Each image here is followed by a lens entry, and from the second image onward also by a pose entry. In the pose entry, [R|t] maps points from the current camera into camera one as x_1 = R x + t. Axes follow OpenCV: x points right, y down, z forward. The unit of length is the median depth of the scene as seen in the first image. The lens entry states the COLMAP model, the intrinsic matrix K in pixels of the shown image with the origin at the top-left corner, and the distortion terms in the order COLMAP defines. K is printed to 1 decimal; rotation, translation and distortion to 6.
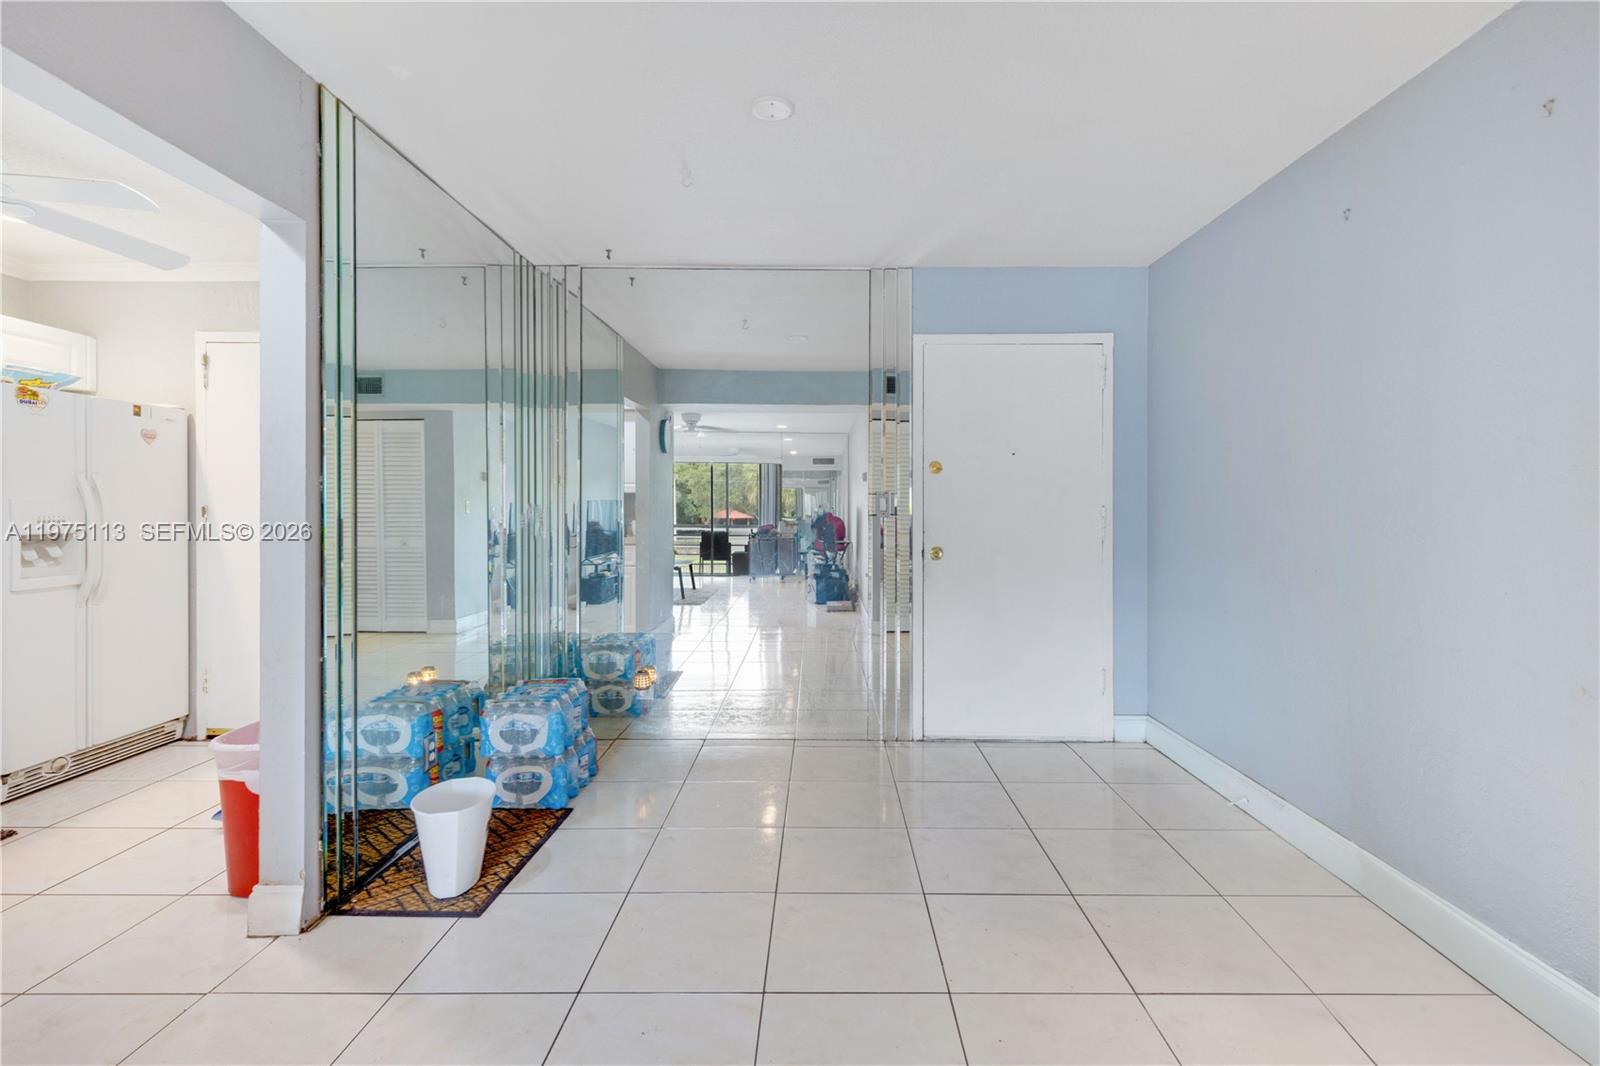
lens RADIAL K [[738.2, 0, 829.8], [0, 738.2, 504.8], [0, 0, 1]] dist [0.001400, 0.001056]
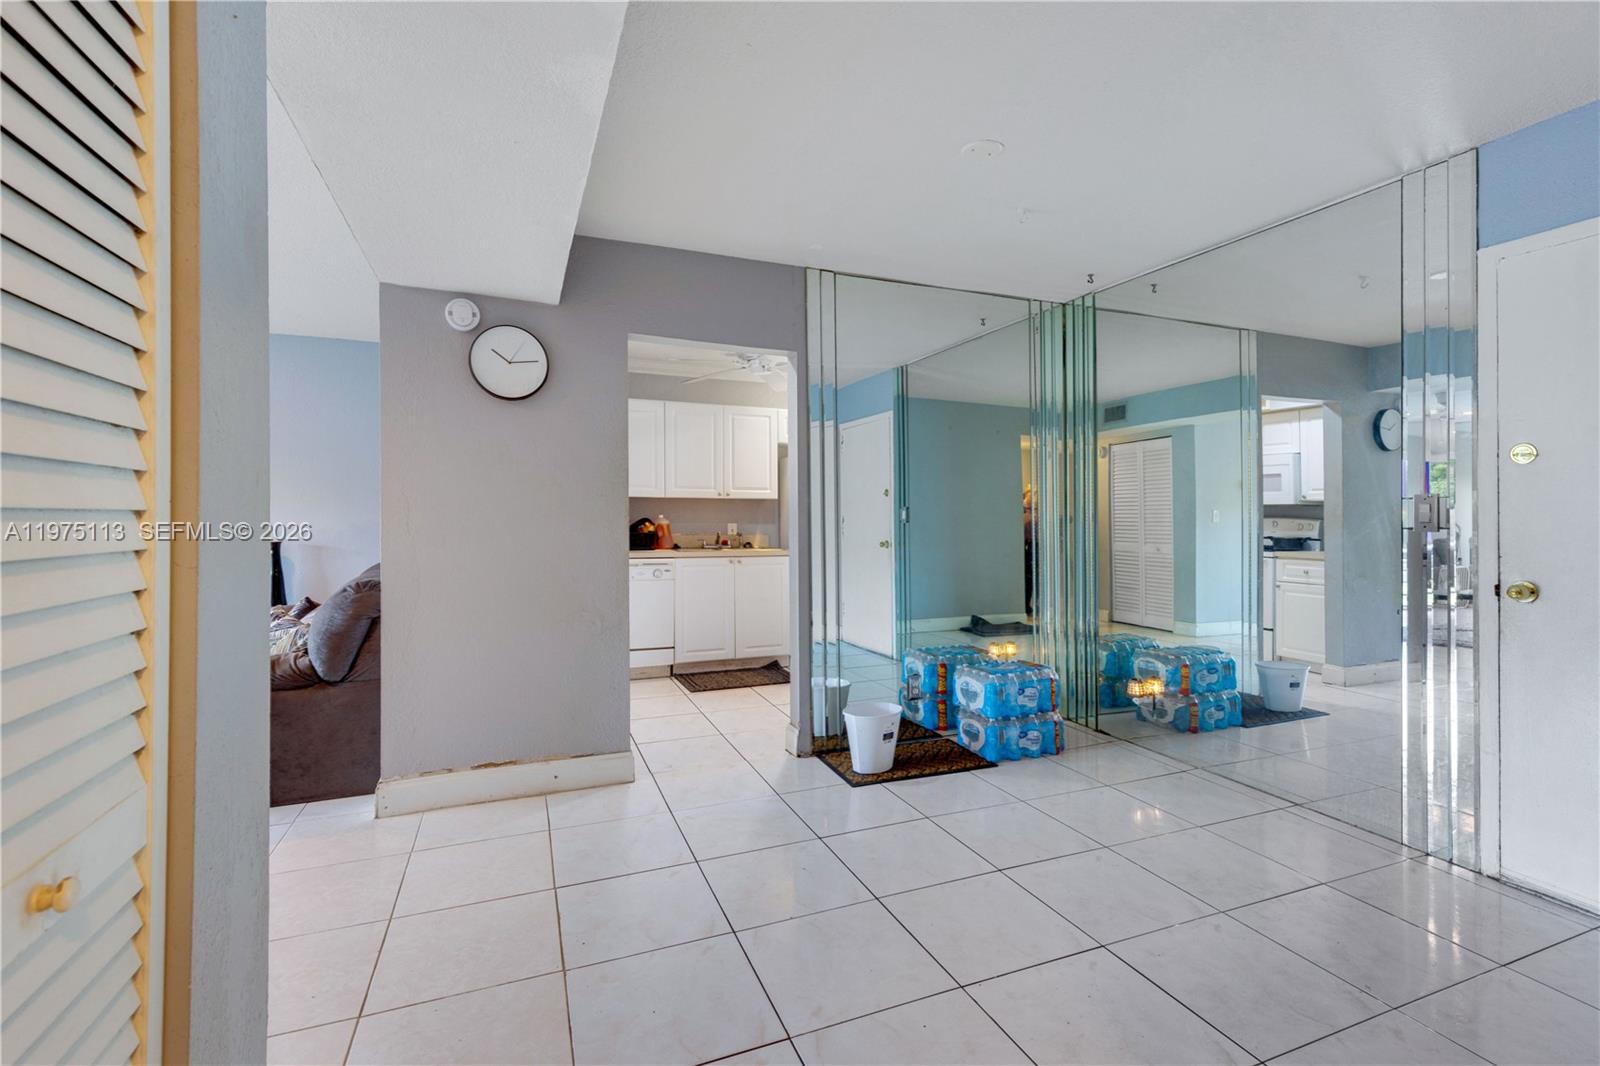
lens RADIAL K [[721.5, 0, 804.3], [0, 721.5, 527.7], [0, 0, 1]] dist [0.001596, -0.000450]
pose [[0.372837, 0.017374, -0.927734, 0.568249], [-0.000749, 0.999830, 0.018423, 0.000779], [0.927897, -0.006174, 0.372786, 0.243882]]
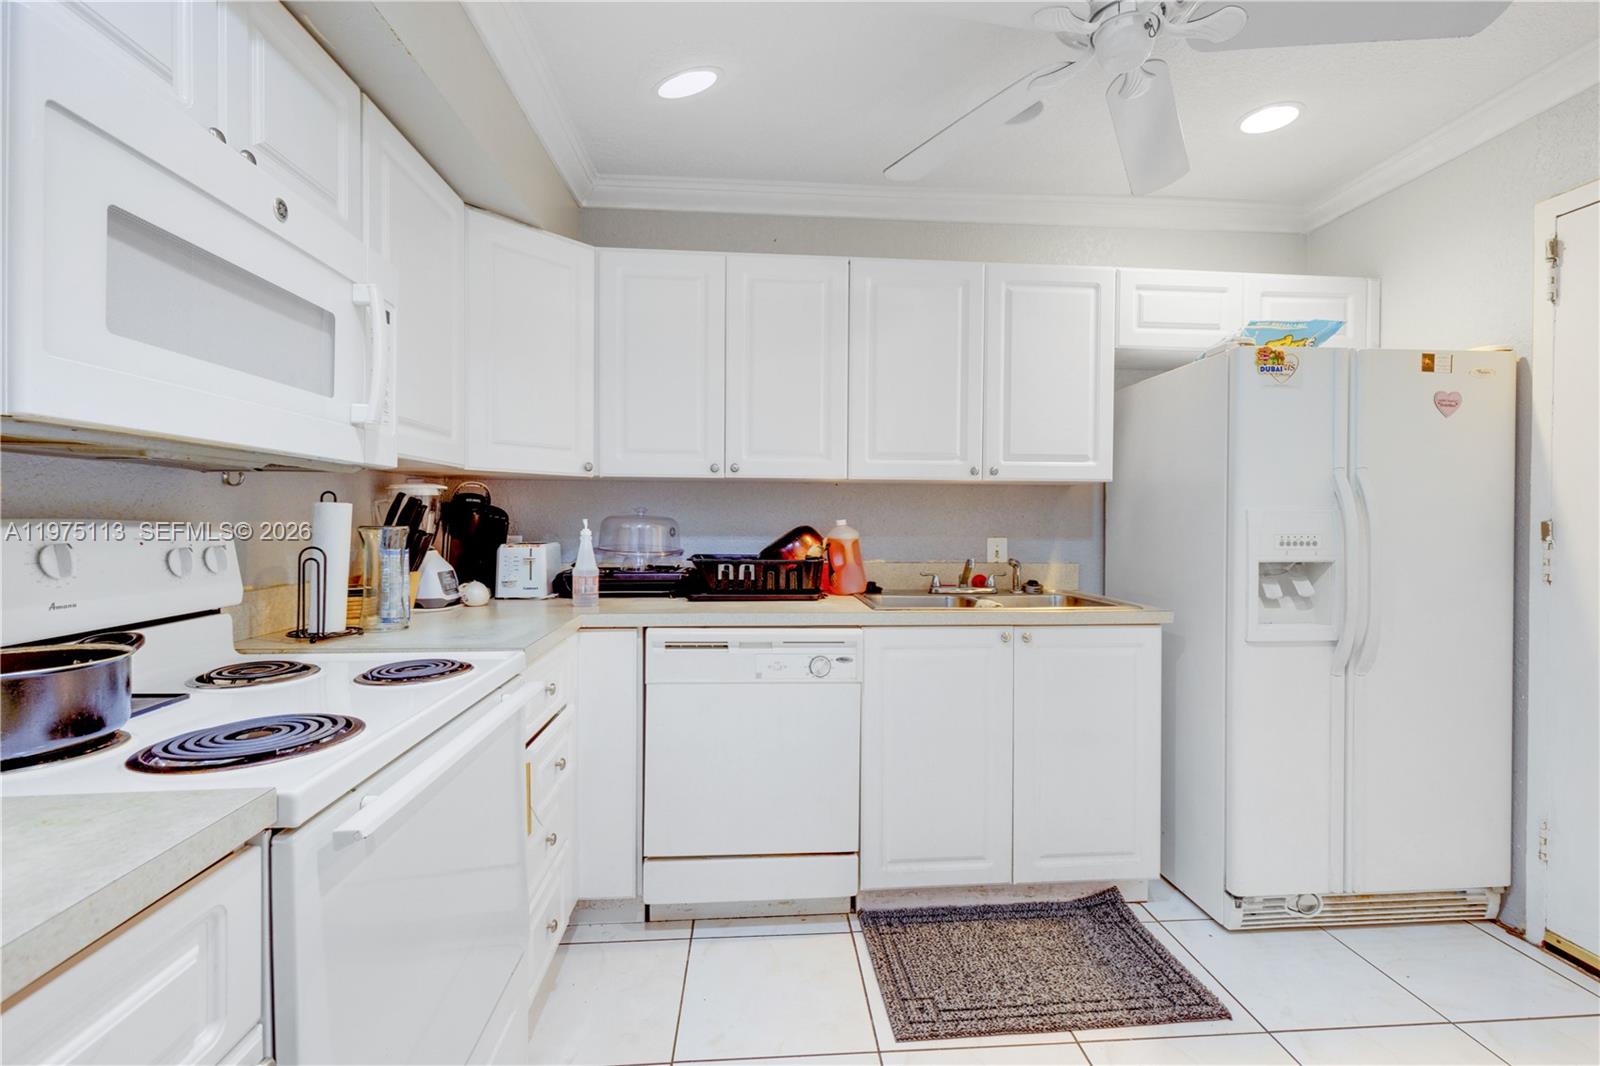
lens RADIAL K [[721.5, 0, 804.3], [0, 721.5, 527.7], [0, 0, 1]] dist [0.001596, -0.000450]
pose [[0.071716, 0.014786, -0.997315, -0.409205], [-0.003260, 0.999888, 0.014589, 0.000181], [0.997420, 0.002205, 0.071757, 0.480702]]
